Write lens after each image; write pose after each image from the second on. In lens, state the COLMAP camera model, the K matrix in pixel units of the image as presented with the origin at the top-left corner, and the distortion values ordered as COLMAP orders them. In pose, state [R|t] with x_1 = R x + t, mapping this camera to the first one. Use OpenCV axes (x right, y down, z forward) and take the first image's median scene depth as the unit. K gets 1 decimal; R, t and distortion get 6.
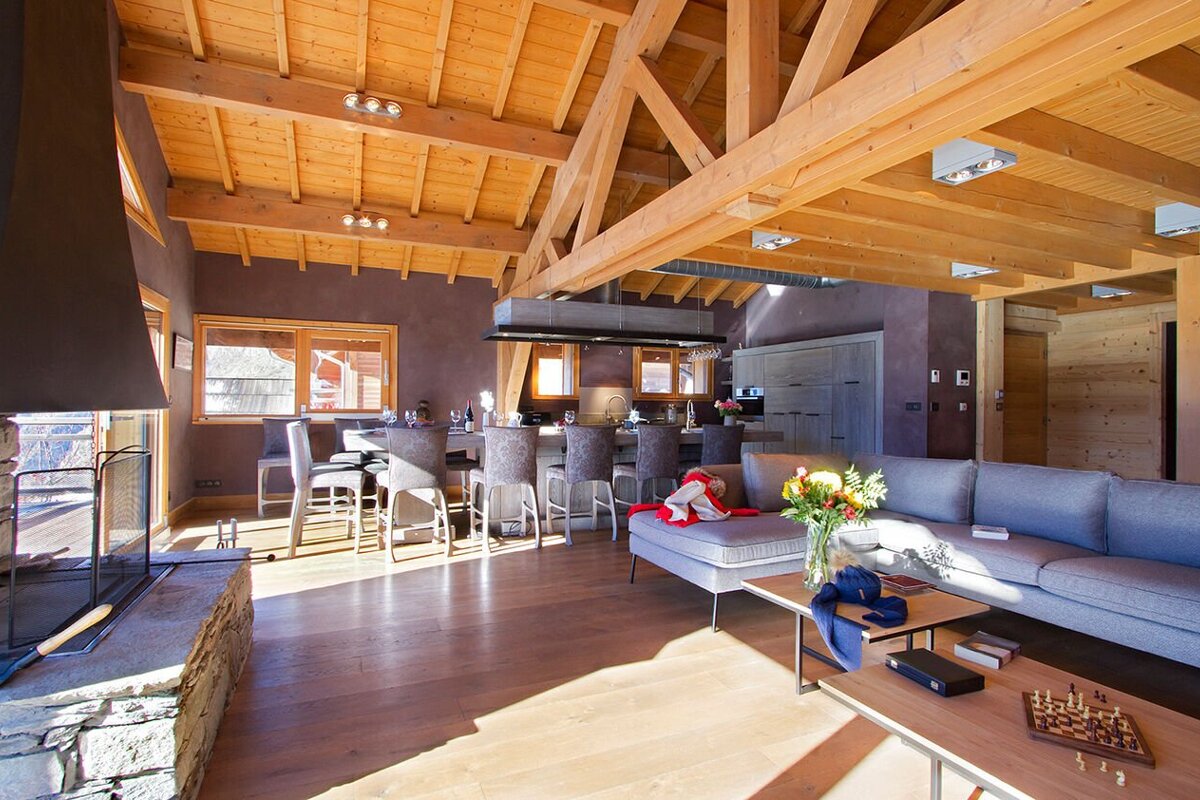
lens RADIAL K [[628.6, 0, 600.0], [0, 628.6, 400.0], [0, 0, 1]] dist [-0.020383, 0.000213]
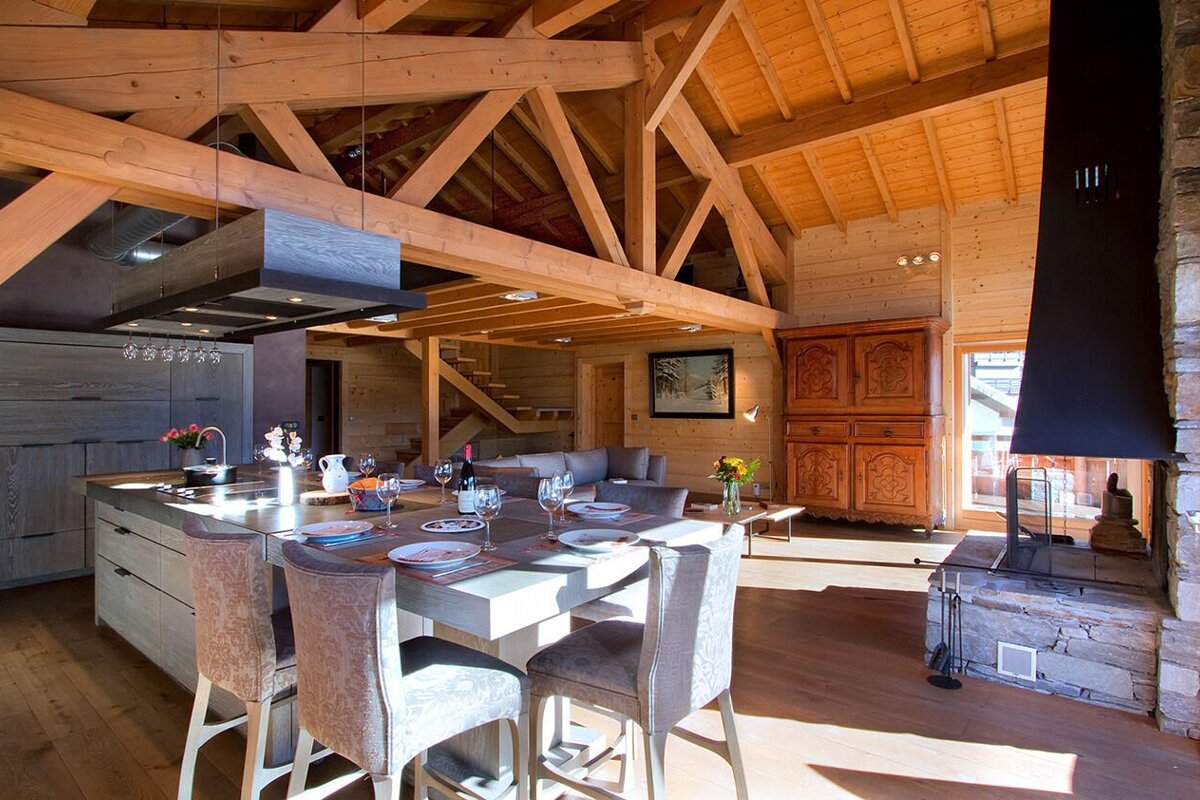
lens RADIAL K [[628.6, 0, 600.0], [0, 628.6, 400.0], [0, 0, 1]] dist [-0.020383, 0.000213]
pose [[-0.451556, -0.003090, 0.892238, -0.589009], [-0.009123, 0.999958, -0.001154, -0.030520], [-0.892196, -0.008661, -0.451565, 0.918438]]
